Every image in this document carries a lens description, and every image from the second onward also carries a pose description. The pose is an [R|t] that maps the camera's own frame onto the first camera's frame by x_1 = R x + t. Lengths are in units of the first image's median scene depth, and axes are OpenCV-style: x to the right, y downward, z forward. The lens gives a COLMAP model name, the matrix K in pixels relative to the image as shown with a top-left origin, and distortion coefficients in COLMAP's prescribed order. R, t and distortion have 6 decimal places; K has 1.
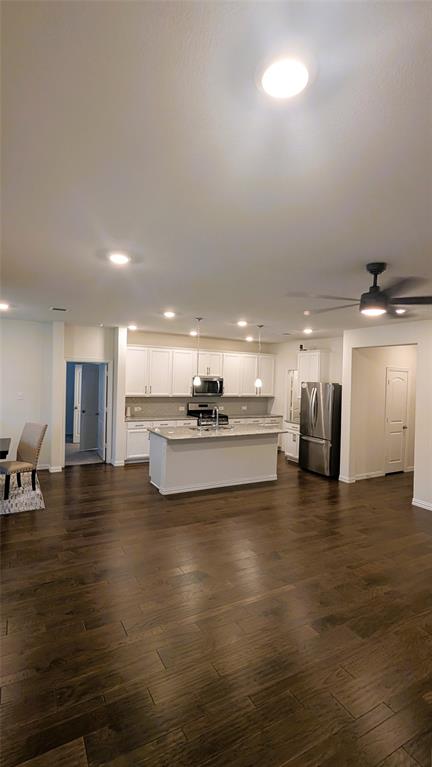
lens RADIAL K [[352.7, 0, 216.0], [0, 352.7, 383.5], [0, 0, 1]] dist [-0.002538, -0.000298]
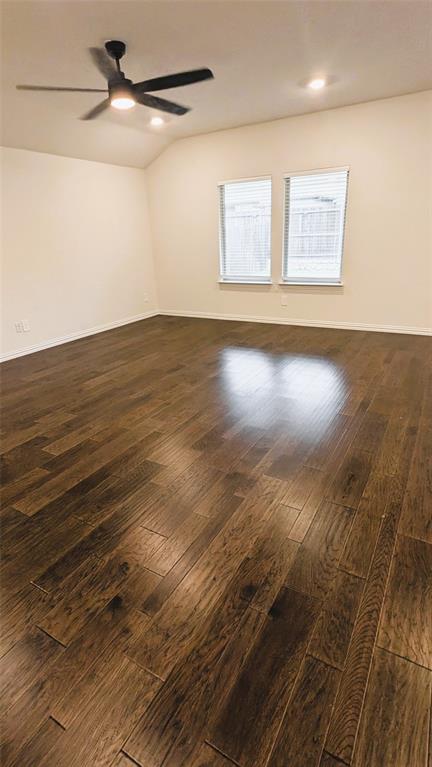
lens RADIAL K [[388.7, 0, 216.0], [0, 388.7, 383.5], [0, 0, 1]] dist [0.051951, -0.000333]
pose [[-0.856918, 0.190492, -0.478962, 0.704868], [0.006980, 0.933409, 0.358746, 0.110503], [0.515406, 0.304072, -0.801185, 1.753934]]
